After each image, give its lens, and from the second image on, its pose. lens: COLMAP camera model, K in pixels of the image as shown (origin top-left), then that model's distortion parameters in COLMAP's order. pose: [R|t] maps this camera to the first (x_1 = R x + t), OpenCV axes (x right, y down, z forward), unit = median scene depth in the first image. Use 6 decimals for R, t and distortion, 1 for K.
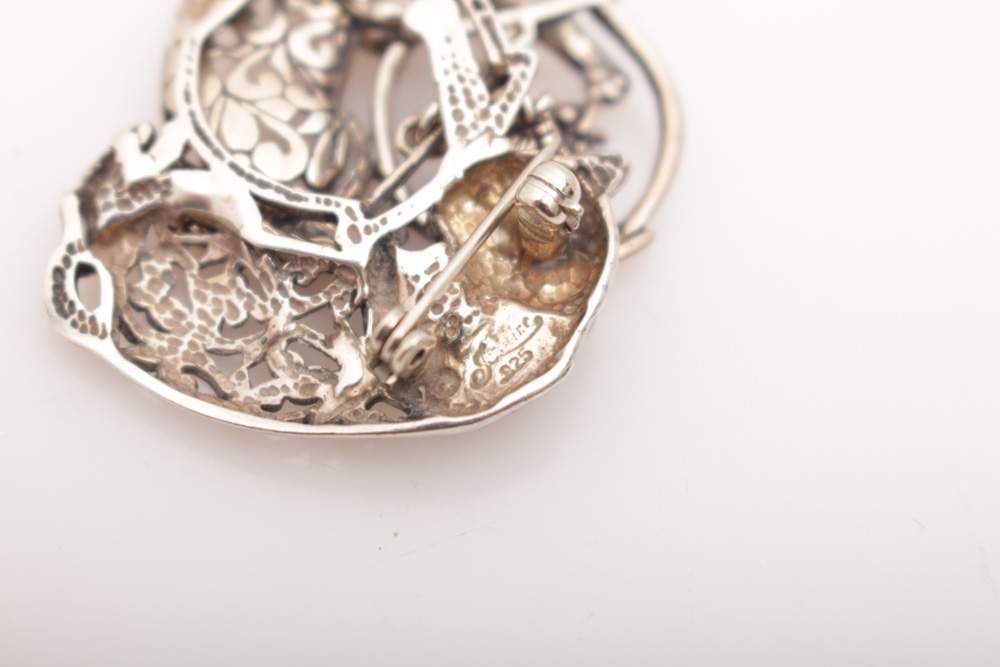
lens RADIAL K [[2231.6, 0, 500.0], [0, 2231.6, 333.5], [0, 0, 1]] dist [-0.011589, -0.132002]
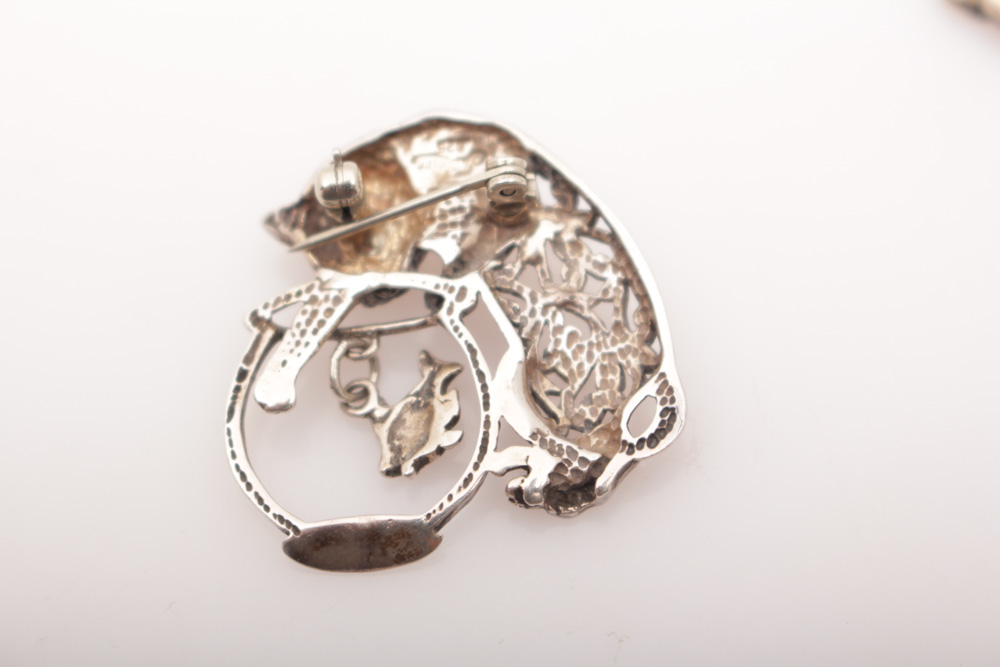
lens RADIAL K [[2231.6, 0, 500.0], [0, 2231.6, 333.5], [0, 0, 1]] dist [-0.011589, -0.132002]
pose [[-0.688727, -0.645283, 0.330553, -0.498741], [0.710476, -0.509820, 0.485084, -0.635177], [-0.144494, 0.568941, 0.809585, 0.007261]]
